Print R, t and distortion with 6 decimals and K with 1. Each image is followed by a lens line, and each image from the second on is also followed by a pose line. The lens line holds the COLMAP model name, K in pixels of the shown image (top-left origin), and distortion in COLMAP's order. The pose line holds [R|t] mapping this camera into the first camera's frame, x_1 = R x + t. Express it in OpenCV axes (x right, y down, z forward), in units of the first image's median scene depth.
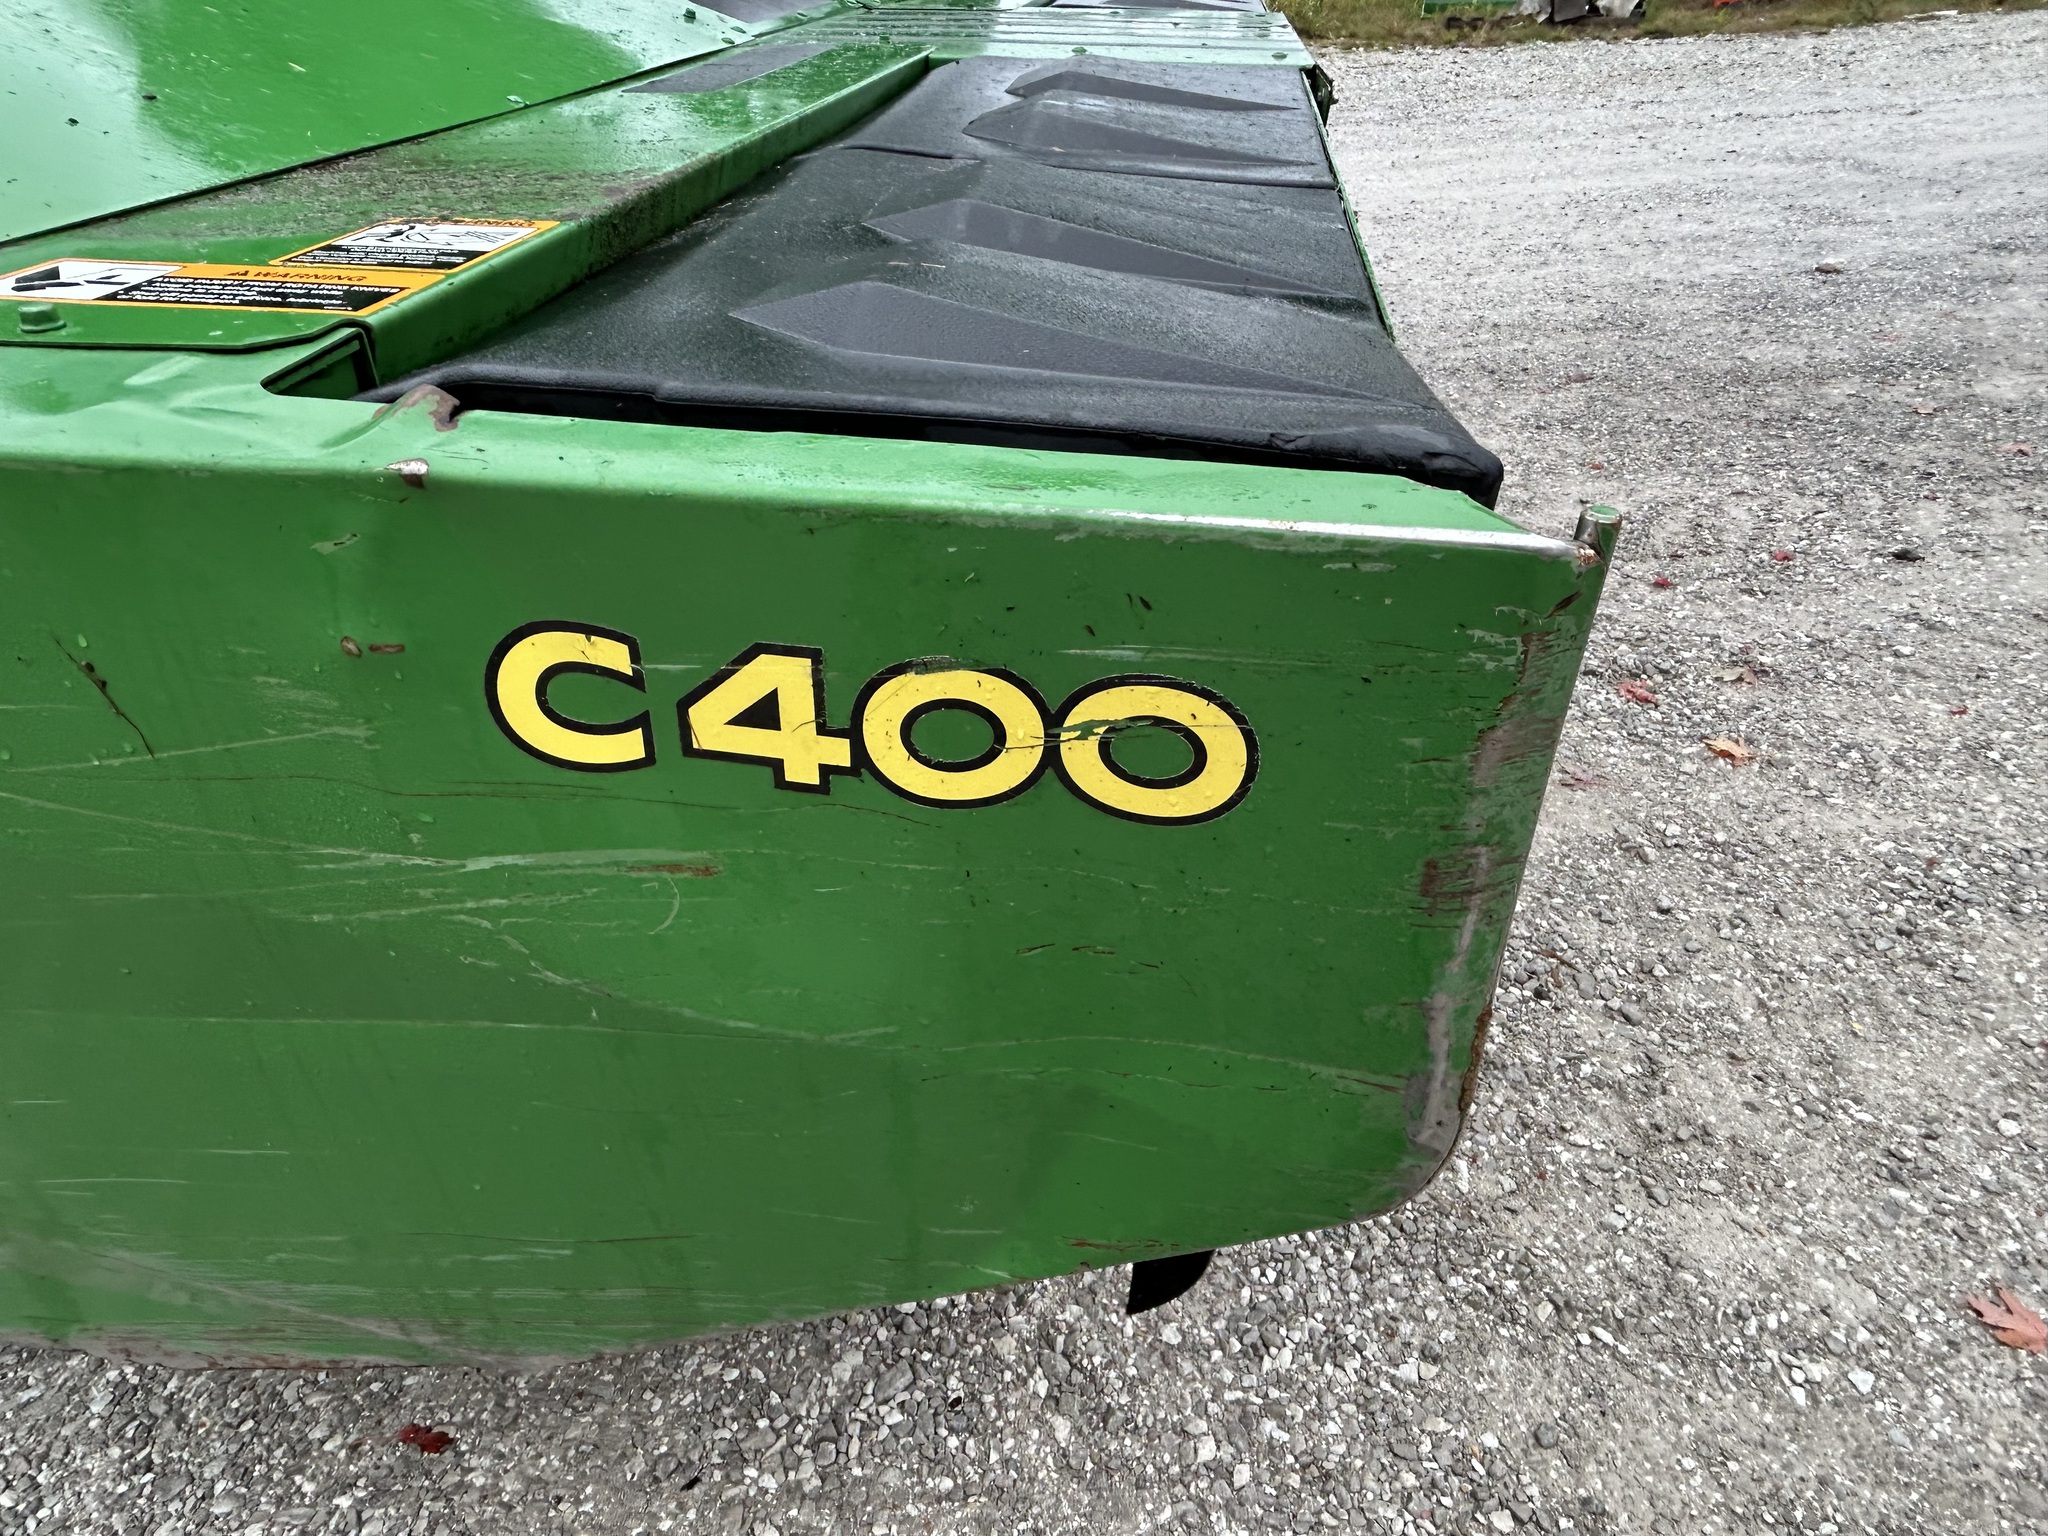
lens RADIAL K [[1291.4, 0, 1014.7], [0, 1291.4, 760.9], [0, 0, 1]] dist [-0.022336, 0.013010]
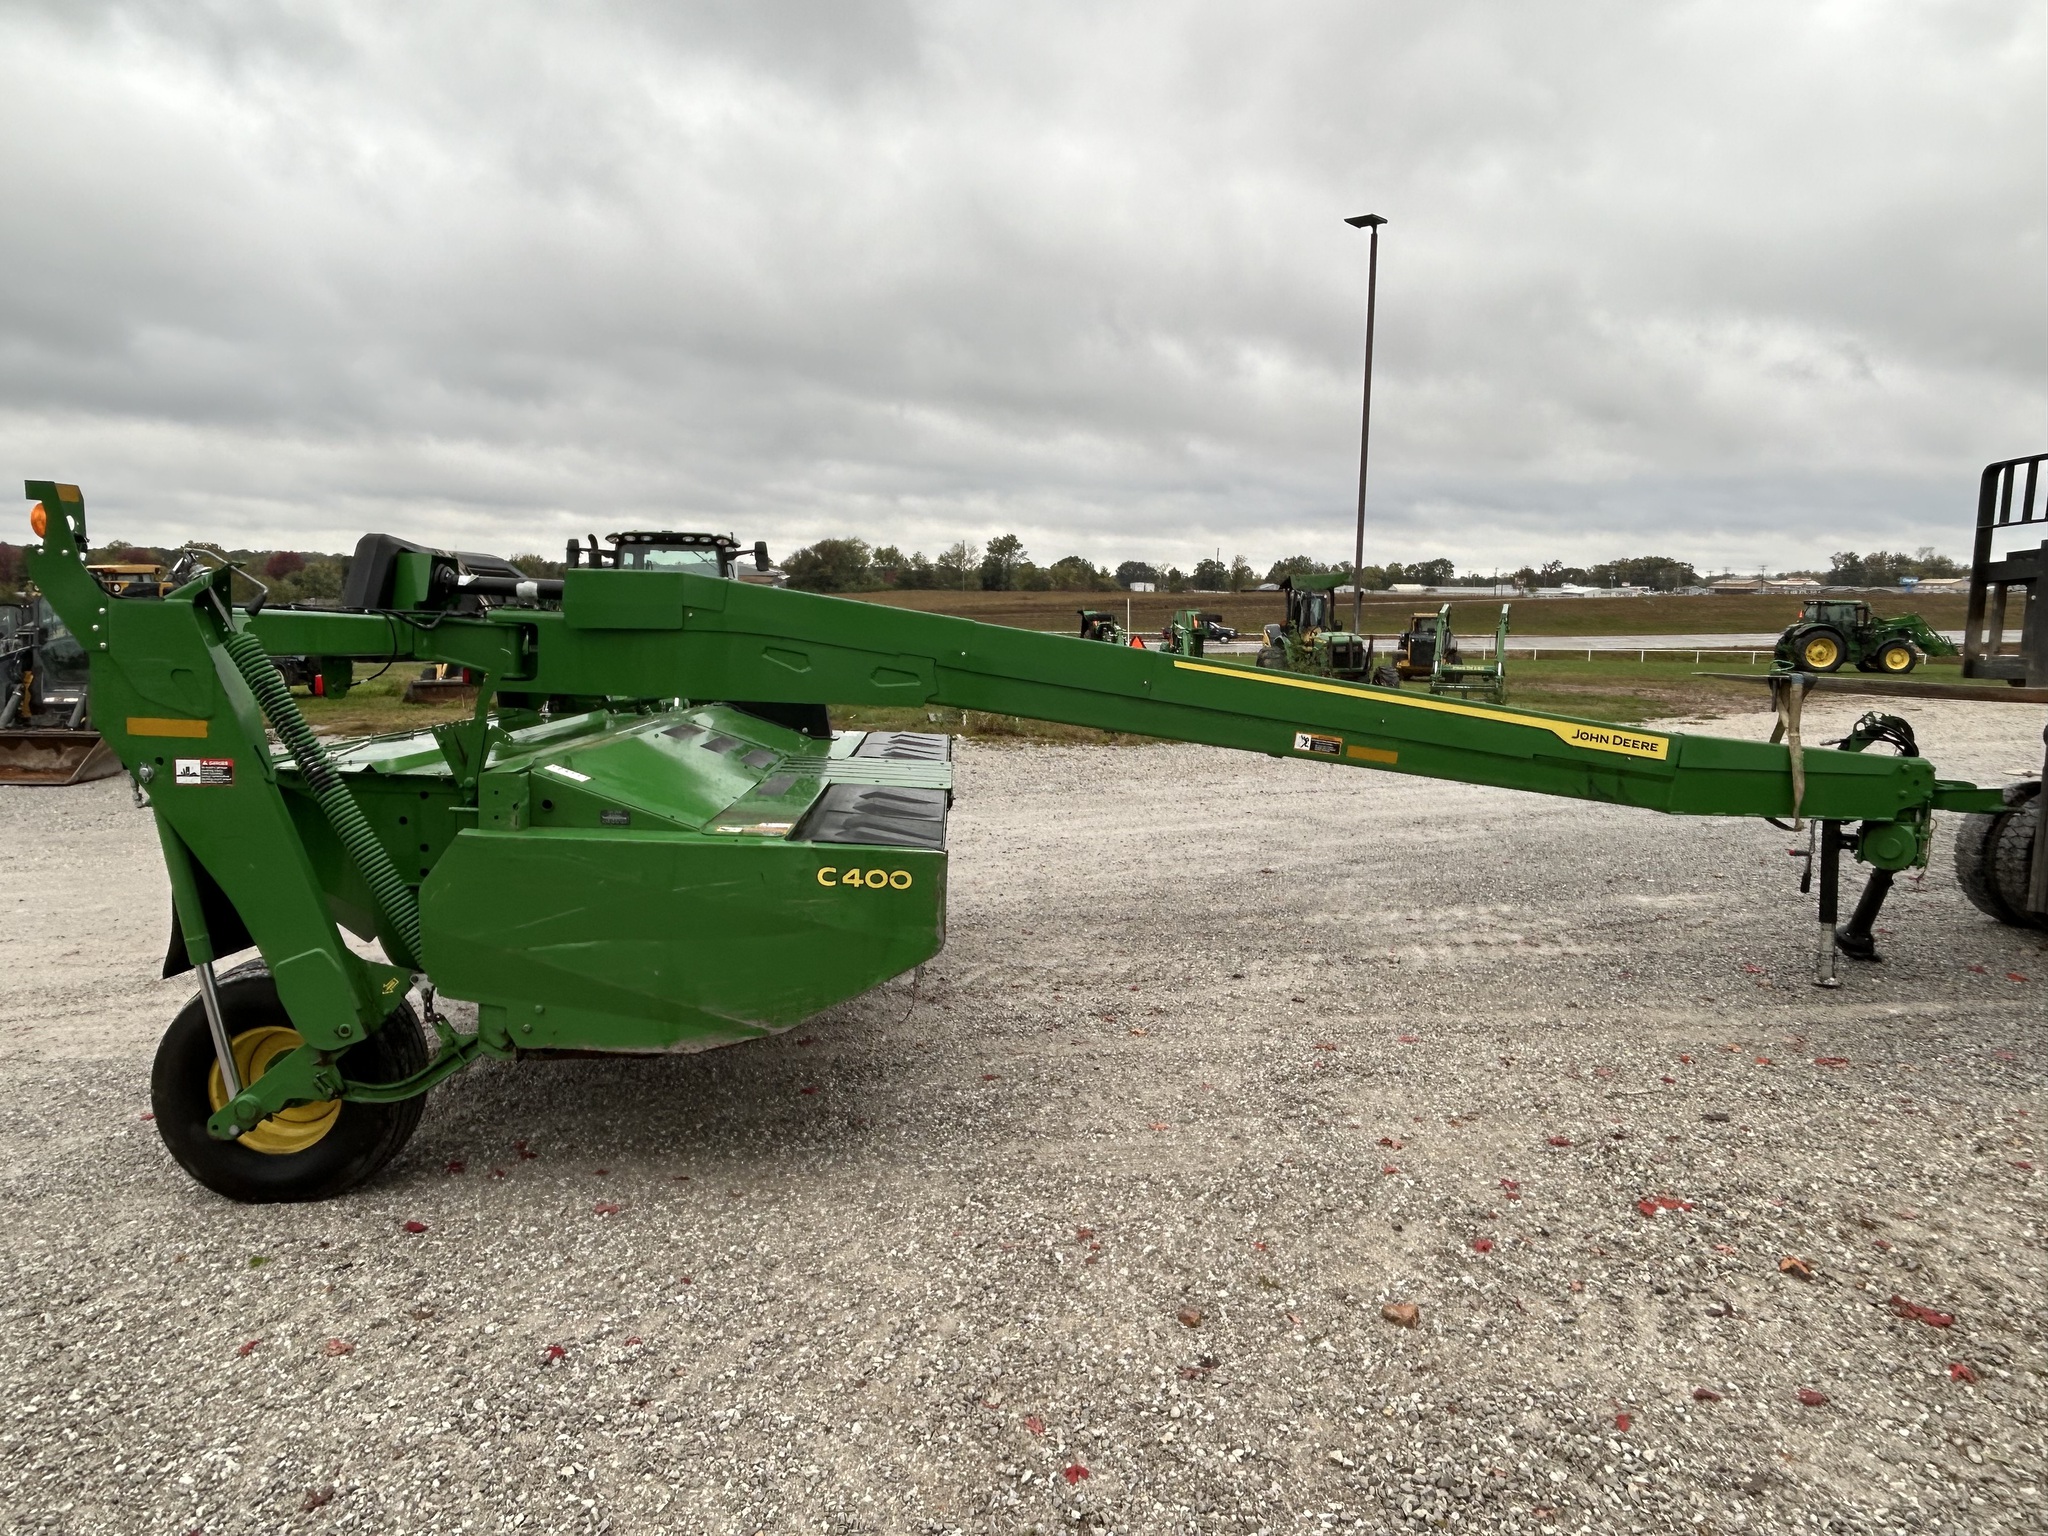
lens RADIAL K [[1507.0, 0, 1020.0], [0, 1507.0, 768.1], [0, 0, 1]] dist [-0.008027, -0.000738]
pose [[0.985629, 0.022571, 0.167412, -0.096220], [0.054783, 0.894766, -0.443162, 0.457029], [-0.159797, 0.445964, 0.880671, -0.990440]]
